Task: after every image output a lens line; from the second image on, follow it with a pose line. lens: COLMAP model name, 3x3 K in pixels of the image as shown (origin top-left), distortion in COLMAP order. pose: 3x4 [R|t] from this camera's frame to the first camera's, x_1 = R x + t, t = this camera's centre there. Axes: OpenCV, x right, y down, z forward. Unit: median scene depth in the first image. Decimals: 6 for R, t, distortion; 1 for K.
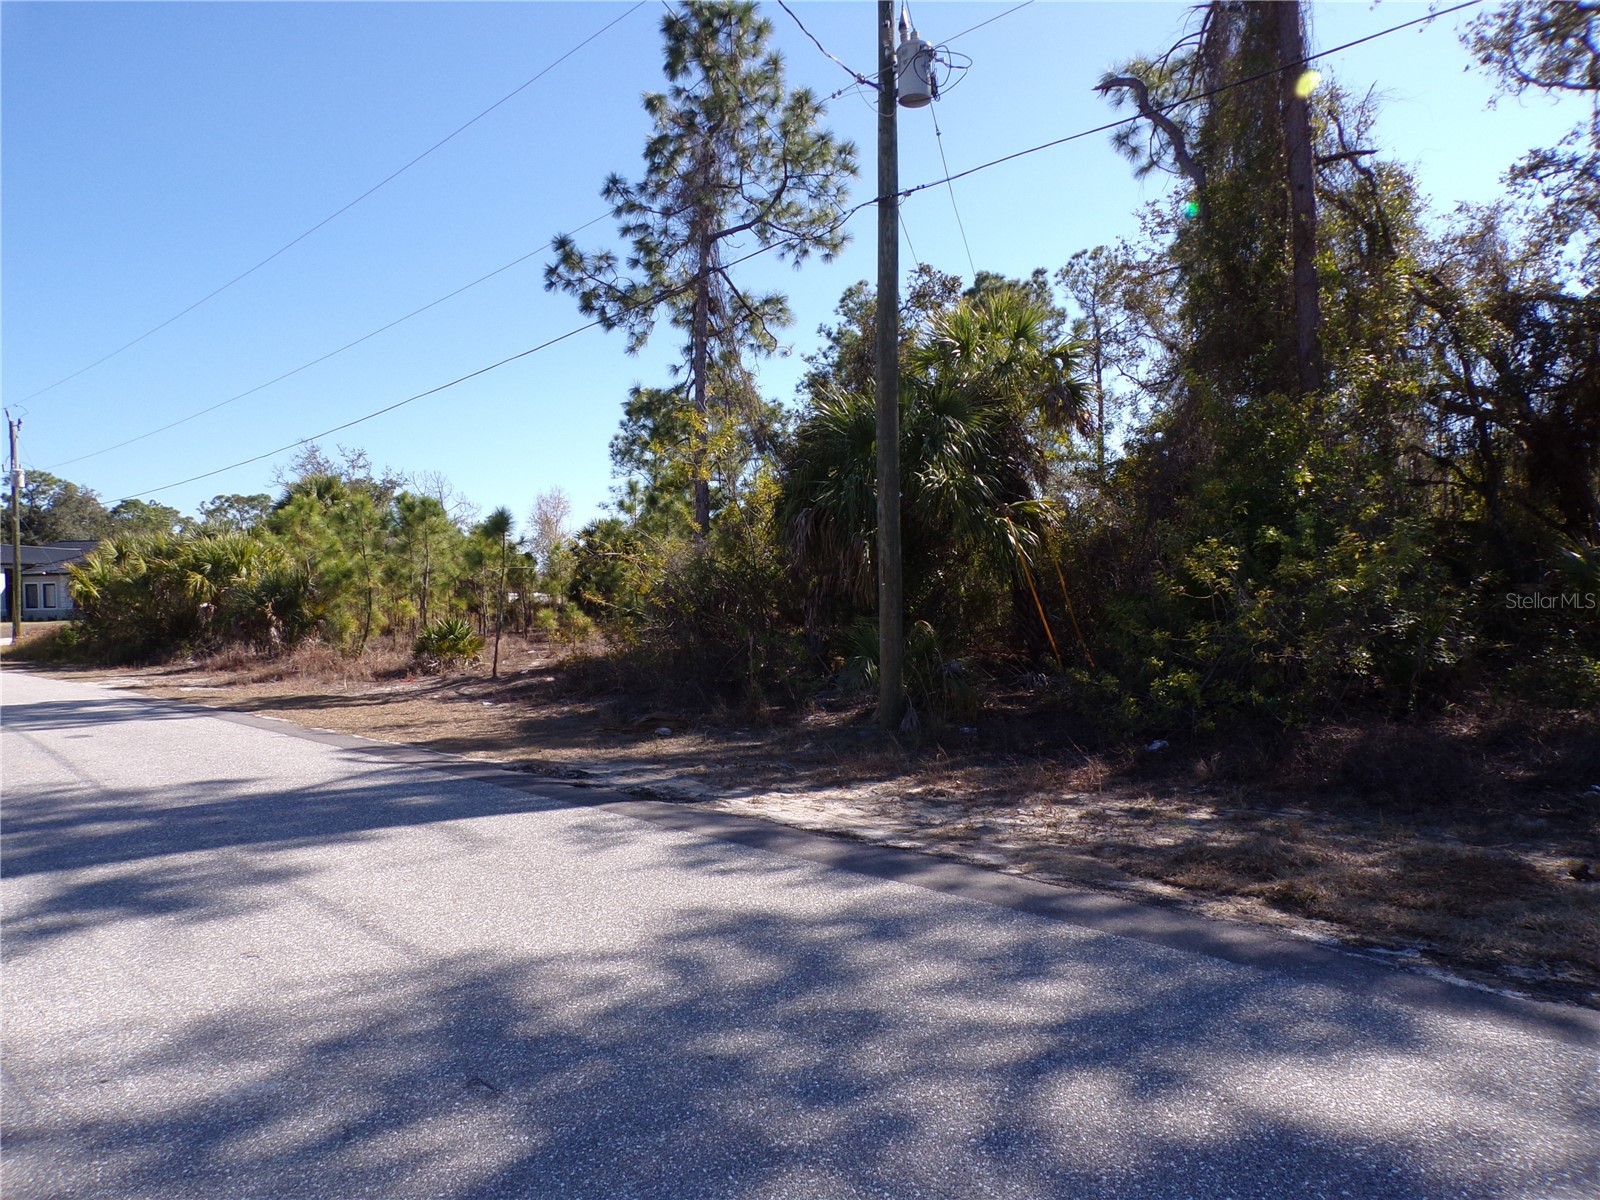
lens RADIAL K [[1114.3, 0, 800.0], [0, 1114.3, 600.0], [0, 0, 1]] dist [-0.006310, 0.033827]
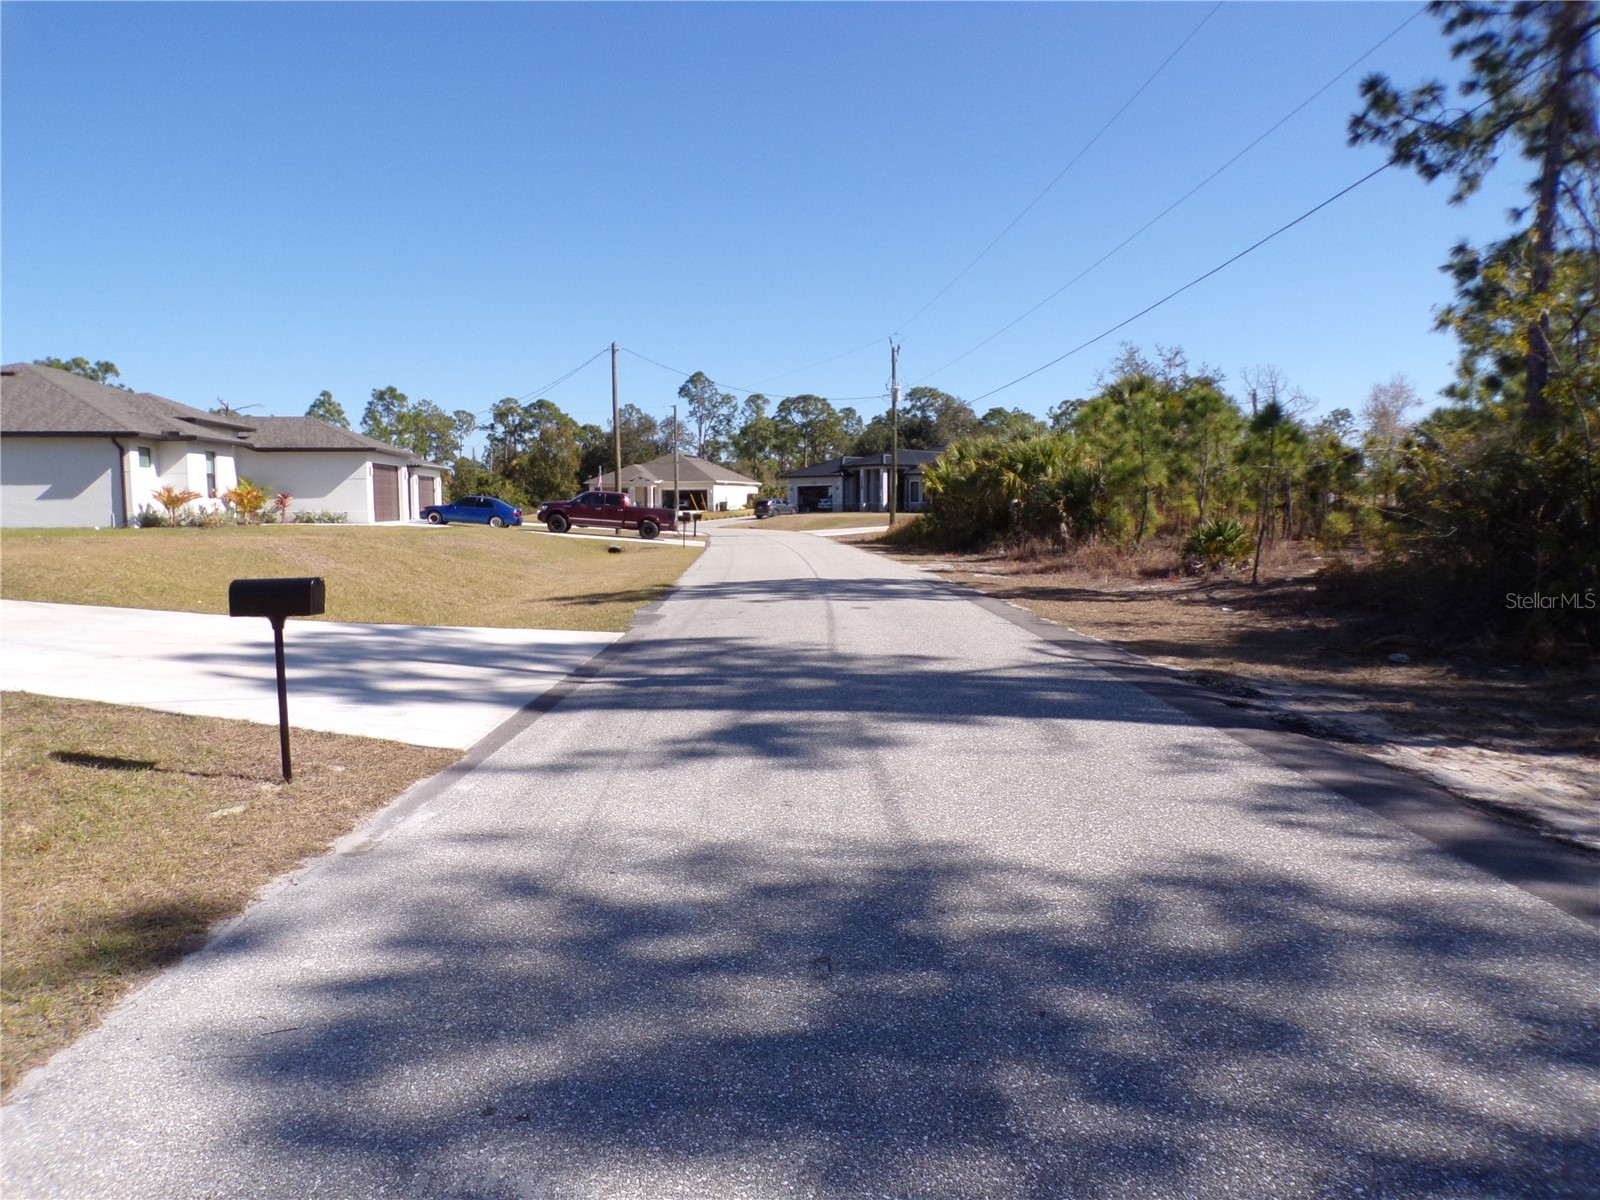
lens RADIAL K [[1111.1, 0, 800.0], [0, 1111.1, 600.0], [0, 0, 1]] dist [-0.018240, 0.039710]
pose [[0.731357, 0.075750, -0.677775, 0.103904], [-0.014624, 0.995326, 0.095460, 0.000020], [0.681838, -0.059904, 0.729047, 0.069414]]
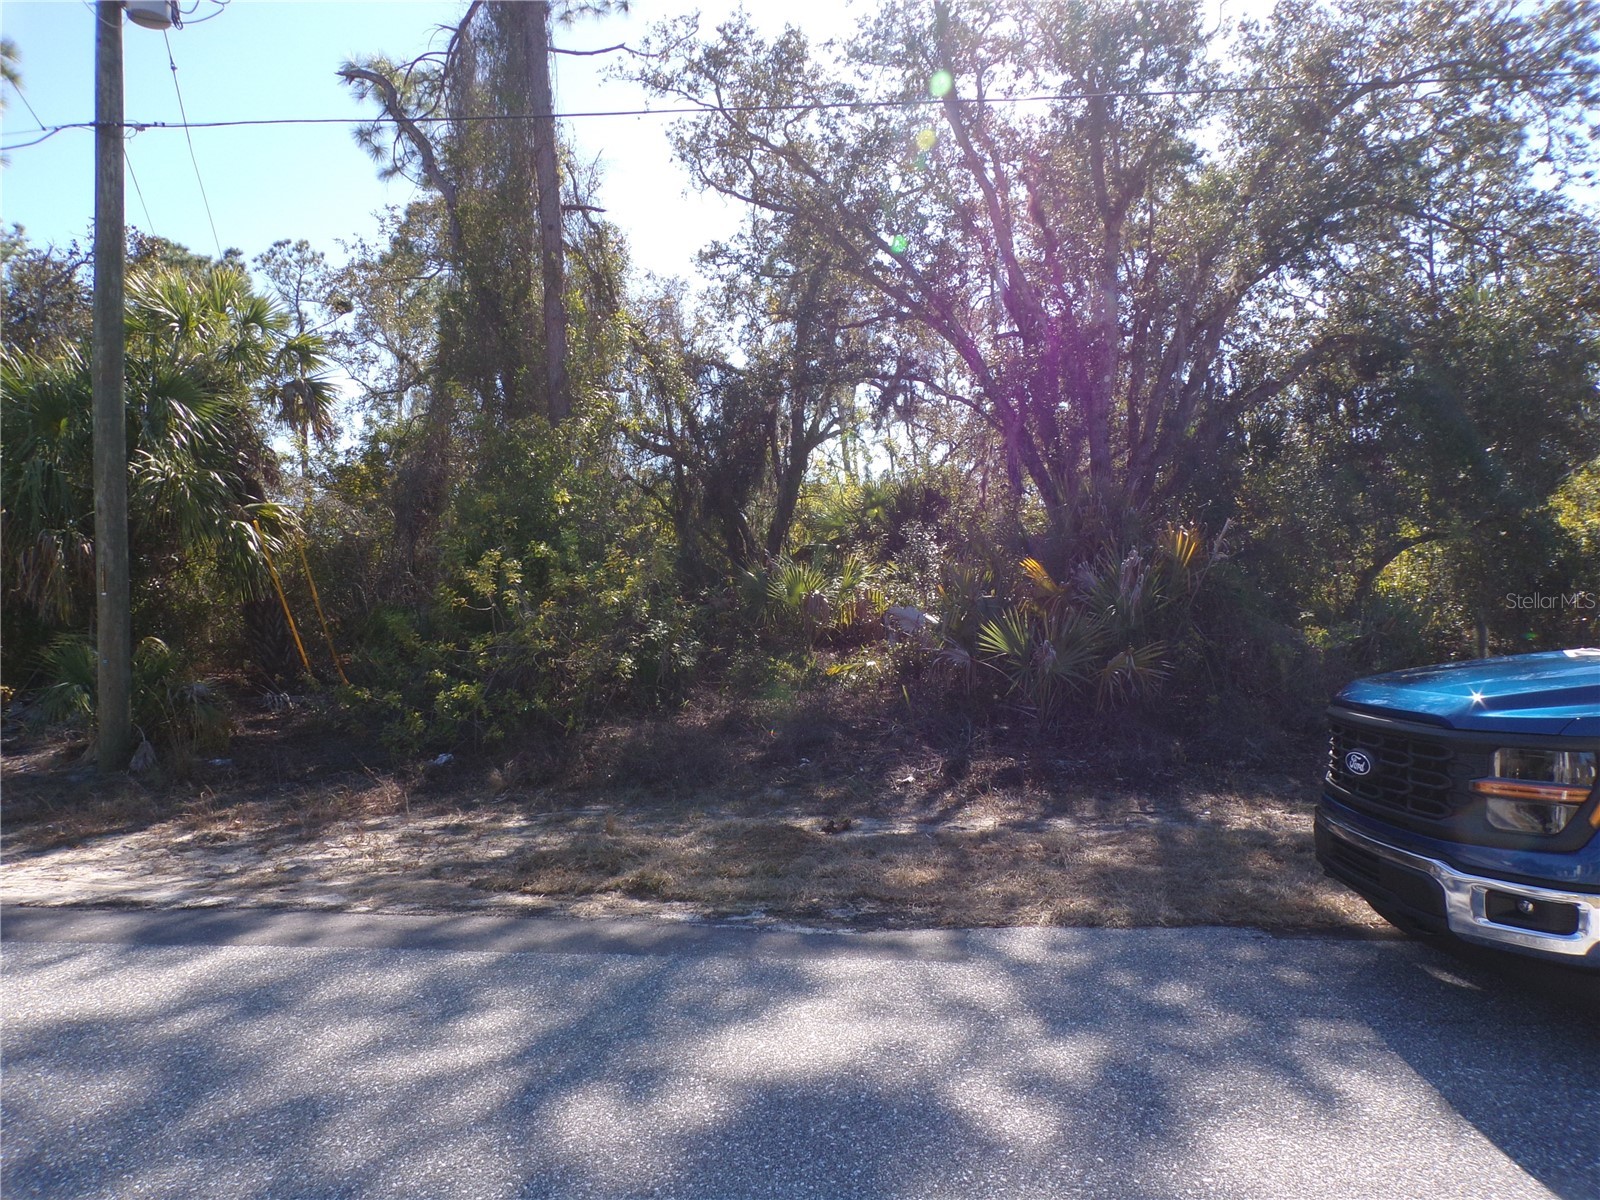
lens RADIAL K [[1111.1, 0, 800.0], [0, 1111.1, 600.0], [0, 0, 1]] dist [-0.018240, 0.039710]
pose [[0.754222, 0.004182, 0.656606, -0.065492], [0.004243, 0.999928, -0.011243, 0.001565], [-0.656606, 0.011266, 0.754150, 0.039557]]
